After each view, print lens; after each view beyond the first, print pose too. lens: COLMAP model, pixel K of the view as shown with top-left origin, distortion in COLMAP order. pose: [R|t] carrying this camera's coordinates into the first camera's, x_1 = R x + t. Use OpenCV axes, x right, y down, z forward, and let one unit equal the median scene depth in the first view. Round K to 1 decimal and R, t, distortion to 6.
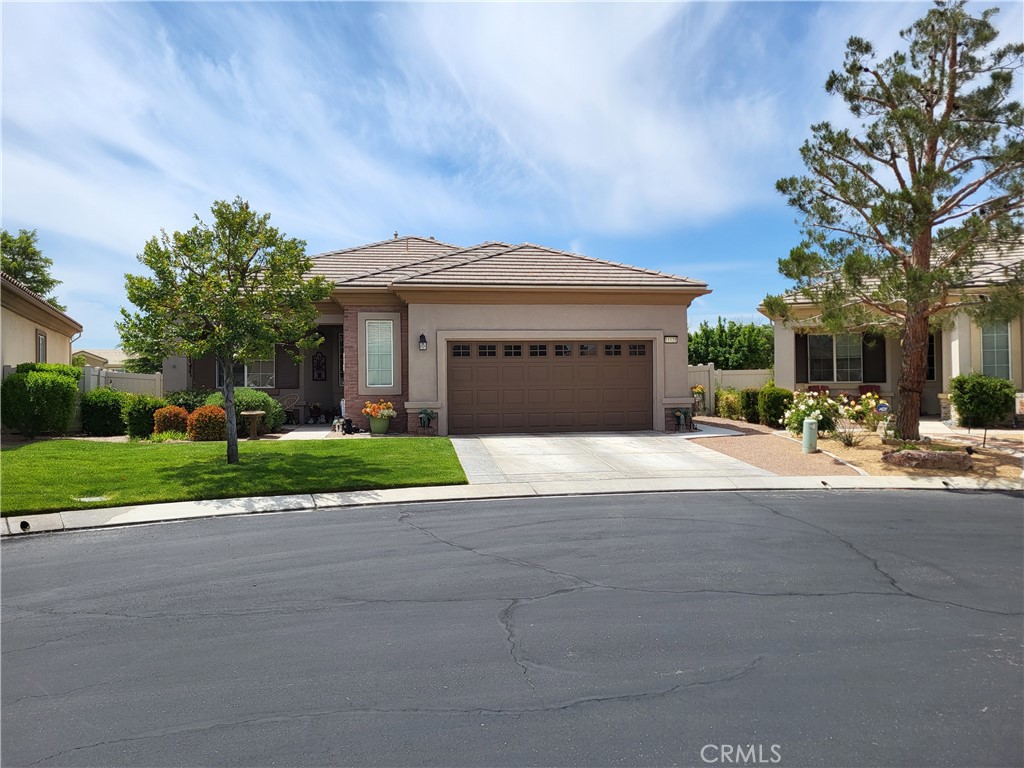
lens RADIAL K [[766.8, 0, 577.9], [0, 766.8, 377.4], [0, 0, 1]] dist [0.106924, -0.096157]
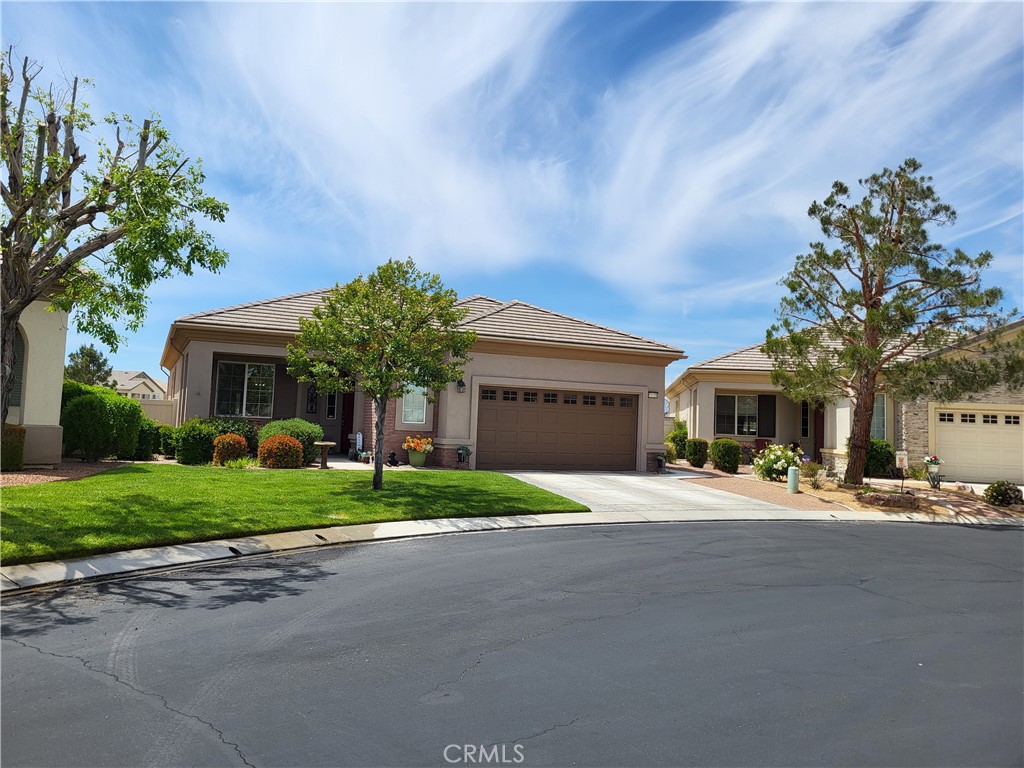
lens RADIAL K [[785.1, 0, 517.4], [0, 785.1, 383.9], [0, 0, 1]] dist [0.046689, -0.010084]
pose [[0.959702, 0.061284, 0.274255, -0.415213], [-0.050287, 0.997630, -0.046959, 0.001192], [-0.276483, 0.031276, 0.960510, -0.108269]]
